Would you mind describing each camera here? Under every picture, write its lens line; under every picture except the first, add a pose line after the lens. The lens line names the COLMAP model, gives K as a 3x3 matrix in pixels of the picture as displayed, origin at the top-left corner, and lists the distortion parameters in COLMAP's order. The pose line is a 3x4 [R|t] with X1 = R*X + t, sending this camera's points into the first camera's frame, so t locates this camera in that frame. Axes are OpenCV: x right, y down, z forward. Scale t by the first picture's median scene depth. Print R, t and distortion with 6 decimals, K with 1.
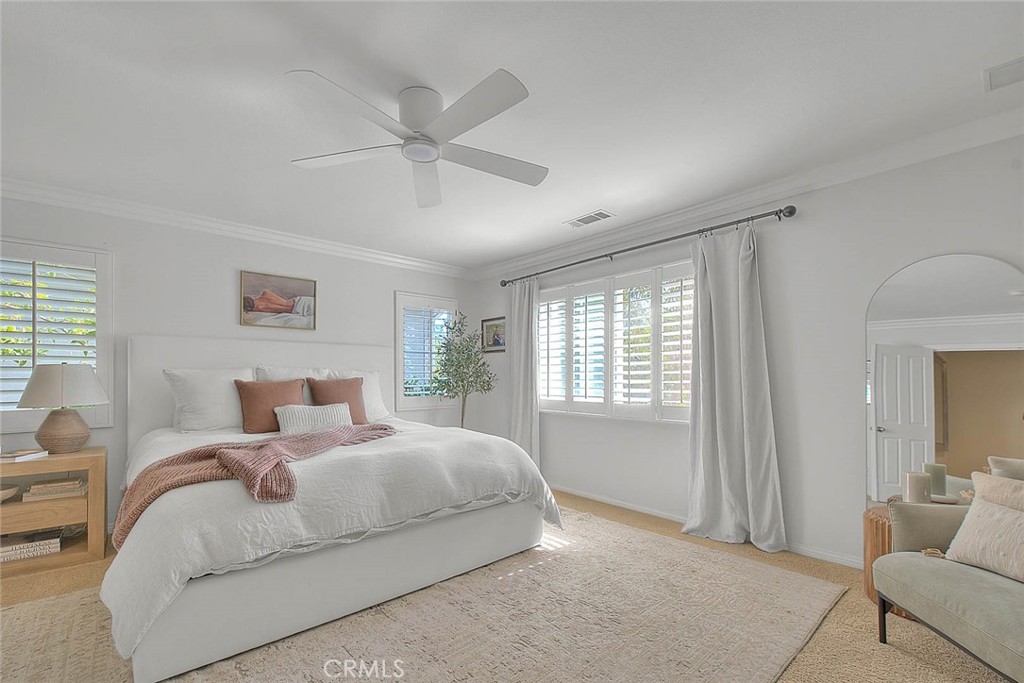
lens RADIAL K [[440.6, 0, 511.6], [0, 440.6, 373.8], [0, 0, 1]] dist [-0.000110, -0.000115]
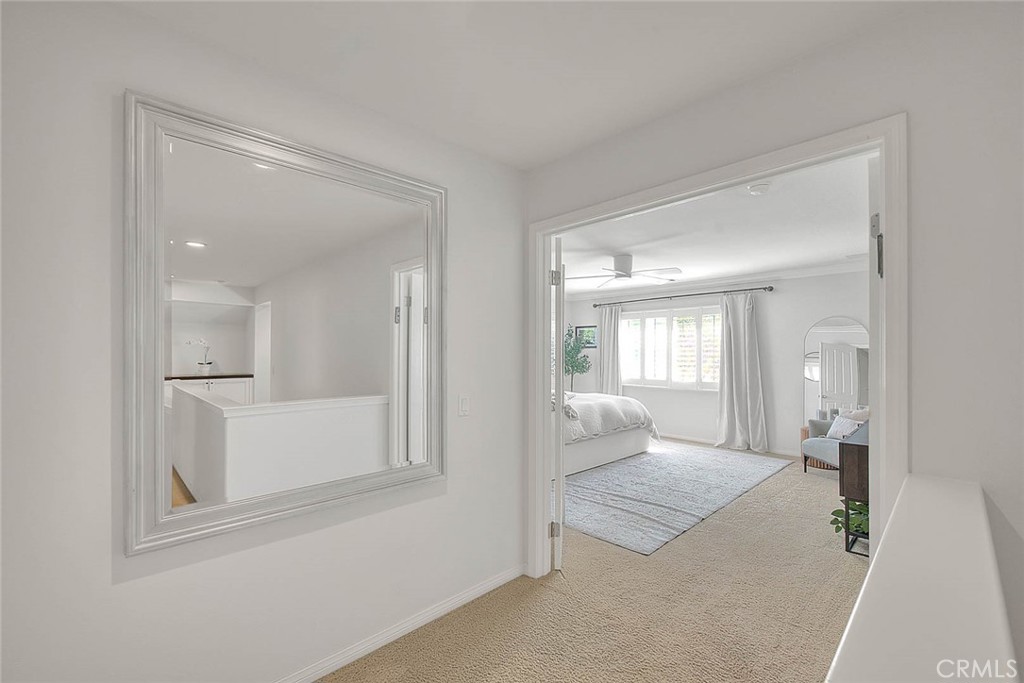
lens RADIAL K [[430.6, 0, 512.2], [0, 430.6, 352.9], [0, 0, 1]] dist [0.000894, 0.000053]
pose [[0.999432, 0.003063, 0.033572, -0.585401], [-0.003305, 0.999969, 0.007180, -0.067405], [-0.033549, -0.007287, 0.999411, -0.887886]]
